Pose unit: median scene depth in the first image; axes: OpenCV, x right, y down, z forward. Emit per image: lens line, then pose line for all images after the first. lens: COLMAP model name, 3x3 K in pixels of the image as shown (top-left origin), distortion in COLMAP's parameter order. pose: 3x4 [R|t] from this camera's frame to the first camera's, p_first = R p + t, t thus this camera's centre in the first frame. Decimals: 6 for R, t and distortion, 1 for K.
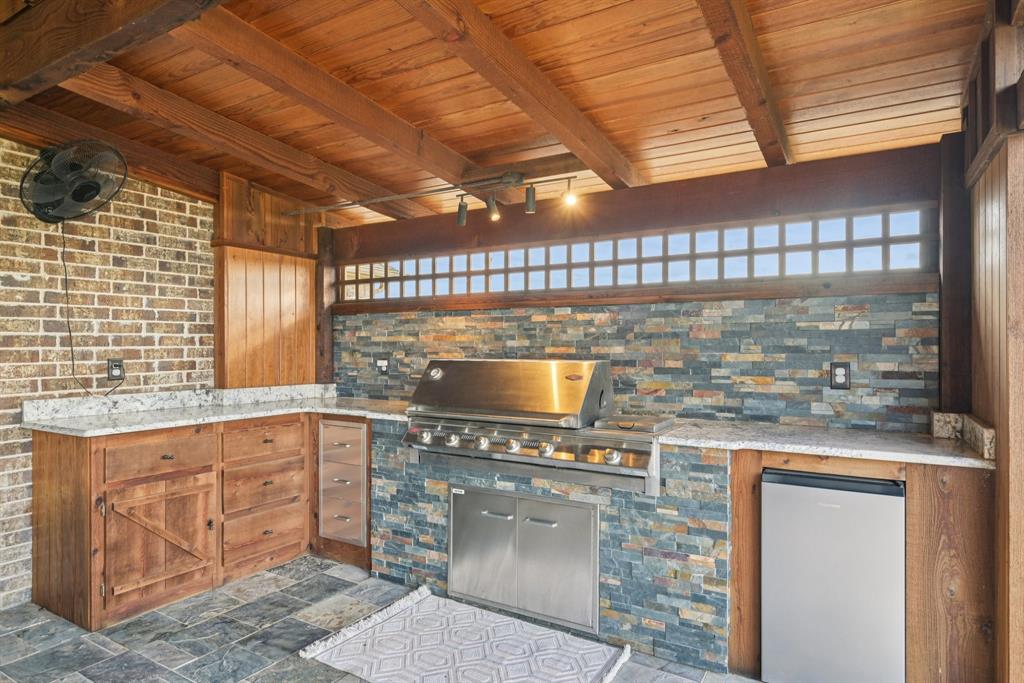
lens RADIAL K [[610.2, 0, 515.5], [0, 610.2, 349.9], [0, 0, 1]] dist [0.001968, 0.000221]
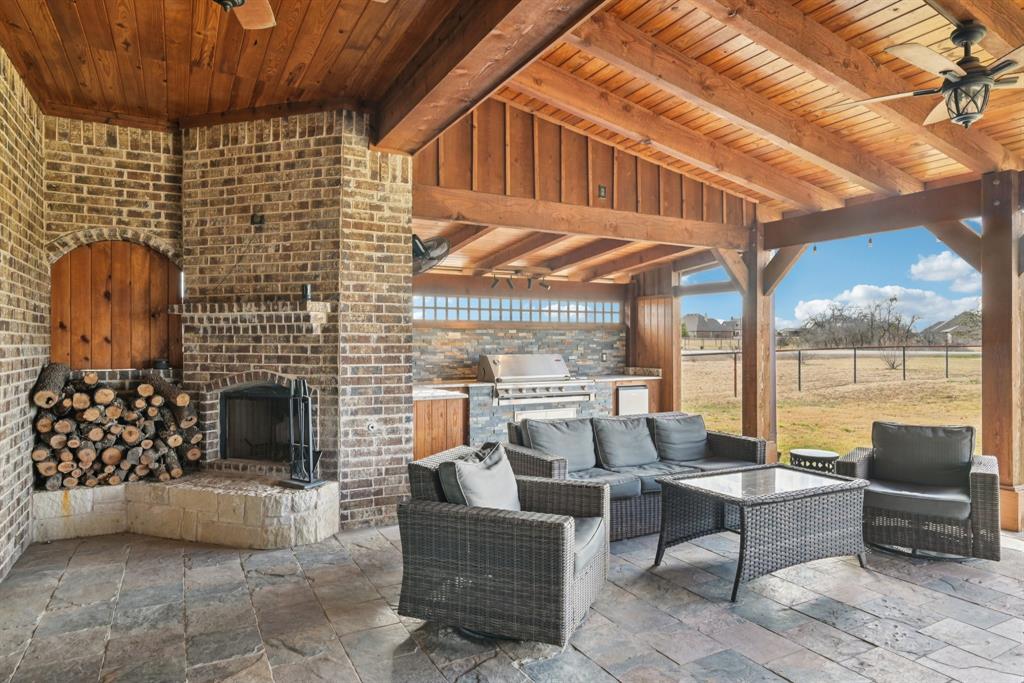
lens RADIAL K [[610.2, 0, 515.5], [0, 610.2, 349.9], [0, 0, 1]] dist [0.001968, 0.000221]
pose [[0.490912, -0.015497, 0.871071, -2.142779], [0.004900, 0.999875, 0.015027, -0.037818], [-0.871195, -0.003109, 0.490927, -0.068507]]
